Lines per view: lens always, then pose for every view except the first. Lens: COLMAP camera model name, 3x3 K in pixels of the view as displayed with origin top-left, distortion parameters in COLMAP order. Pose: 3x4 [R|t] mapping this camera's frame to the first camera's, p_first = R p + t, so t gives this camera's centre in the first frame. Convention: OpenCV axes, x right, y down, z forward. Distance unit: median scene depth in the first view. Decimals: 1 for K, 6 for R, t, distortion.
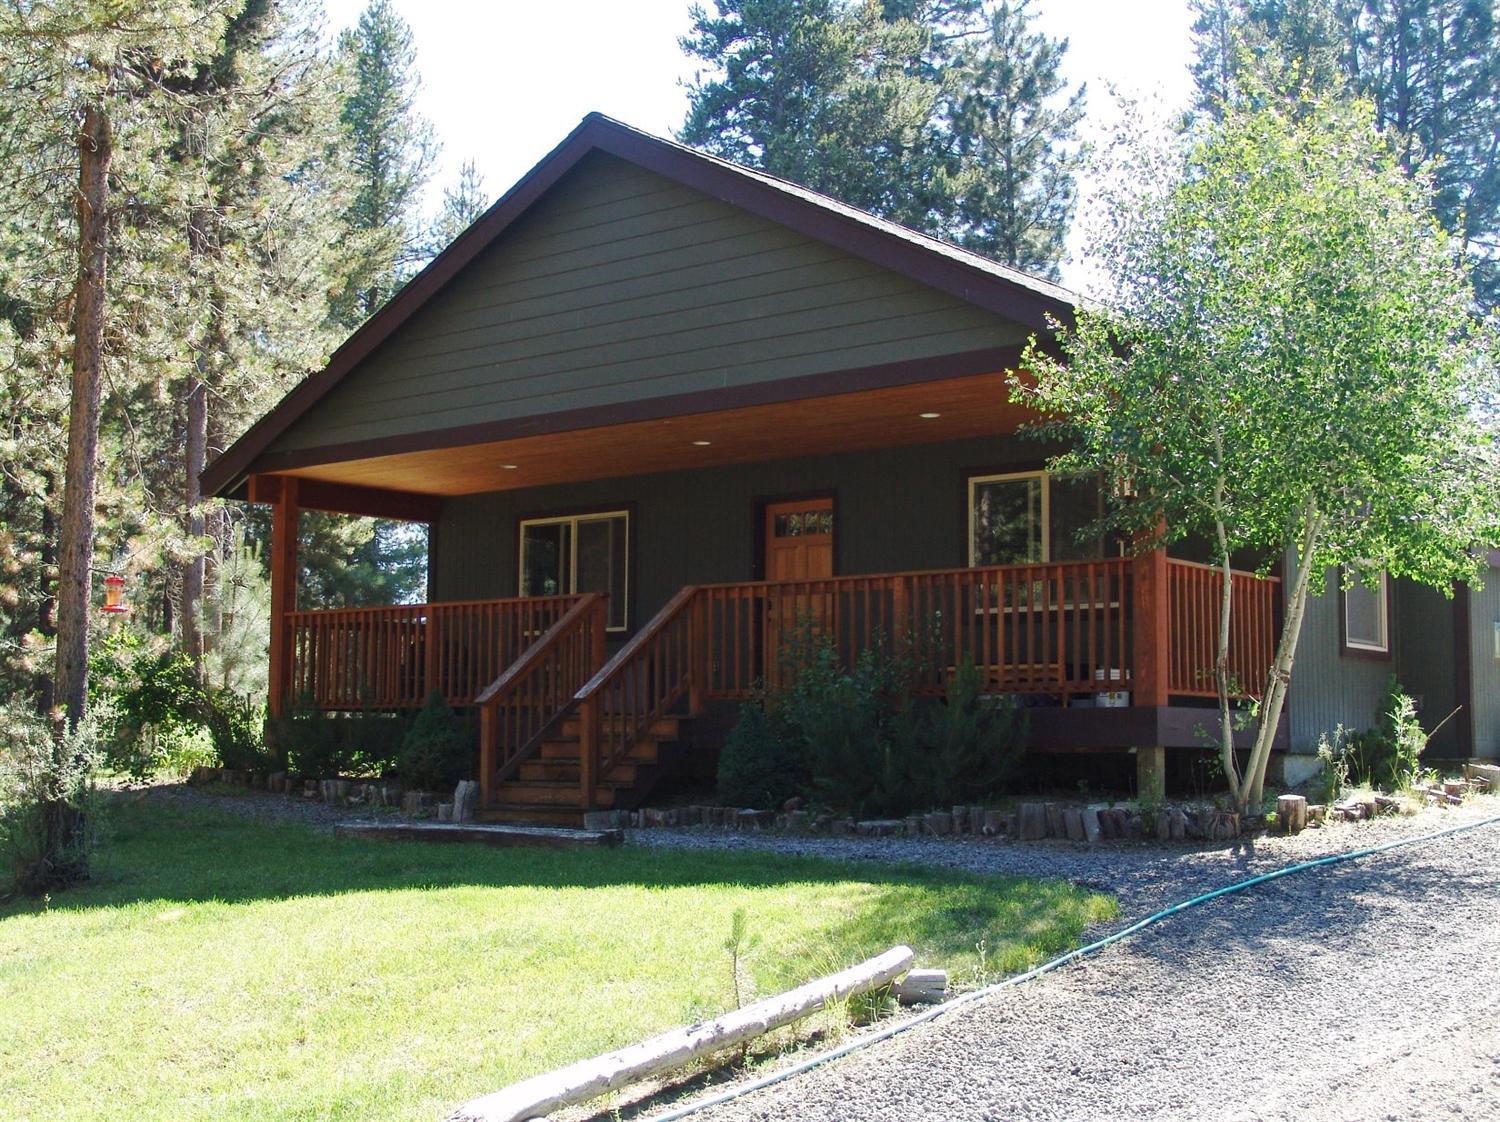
lens RADIAL K [[1990.1, 0, 750.0], [0, 1990.1, 561.0], [0, 0, 1]] dist [-0.145743, -0.009864]
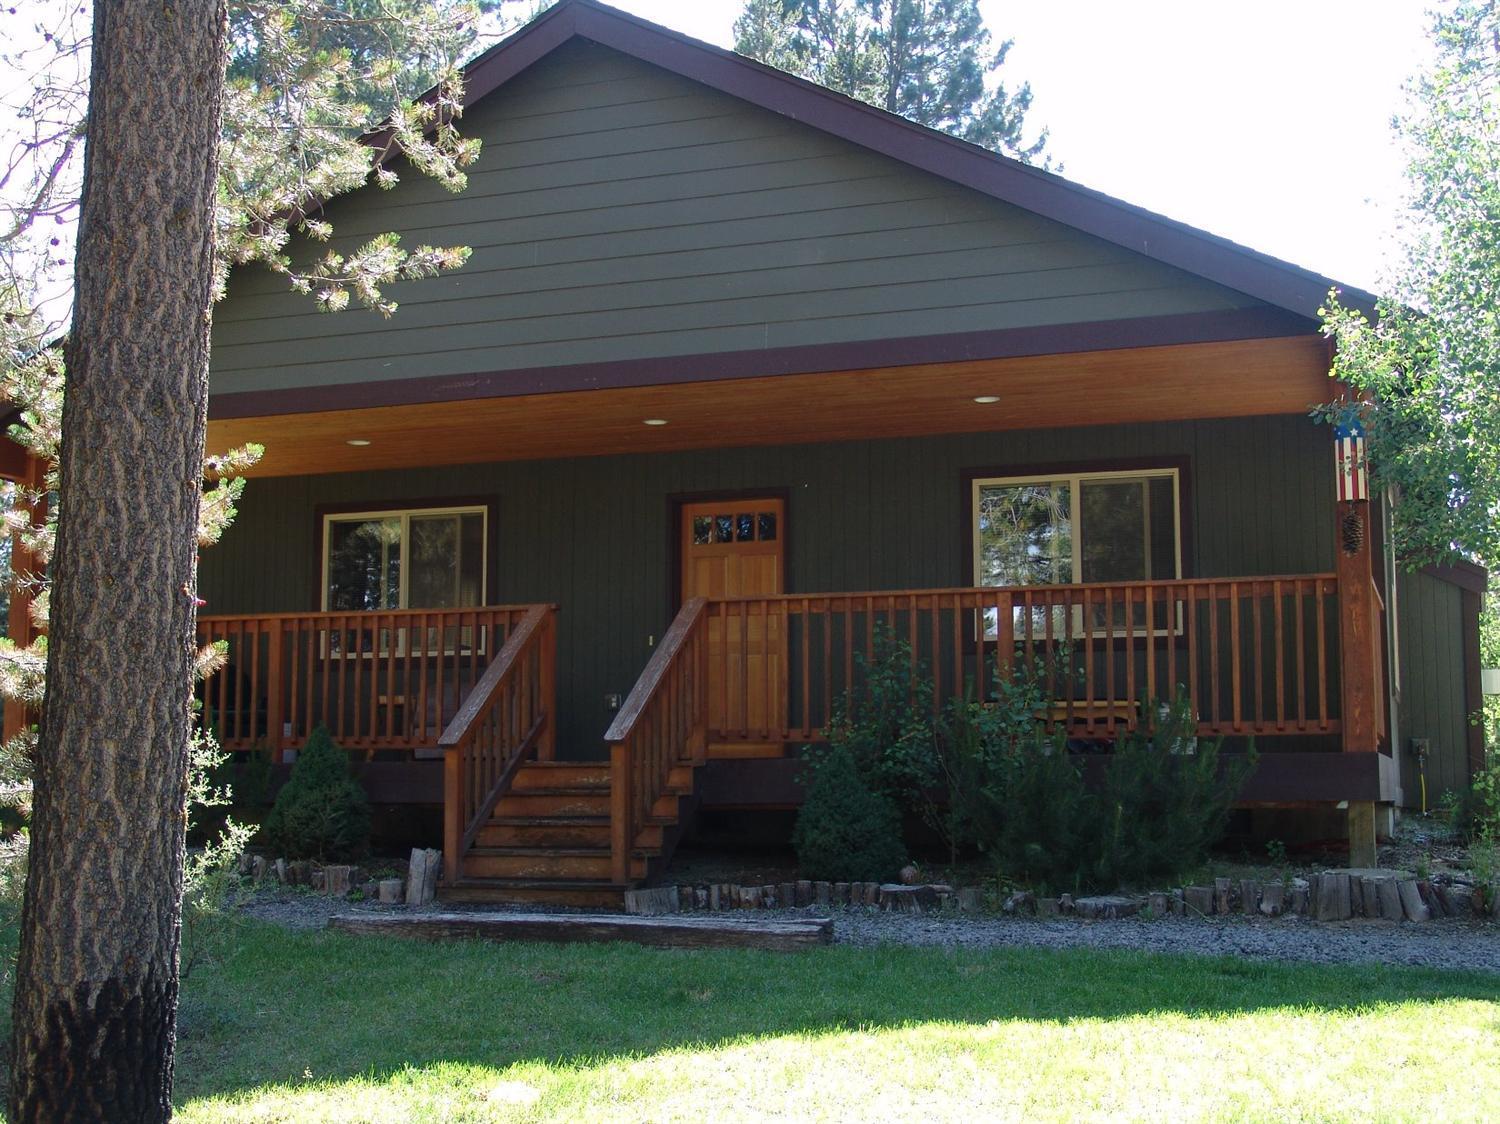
lens RADIAL K [[2038.2, 0, 750.0], [0, 2038.2, 508.8], [0, 0, 1]] dist [0.007174, 0.008485]
pose [[0.949936, 0.039468, 0.309943, -0.276130], [-0.025000, 0.998410, -0.050516, 0.018799], [-0.311444, 0.040239, 0.949412, 0.233885]]
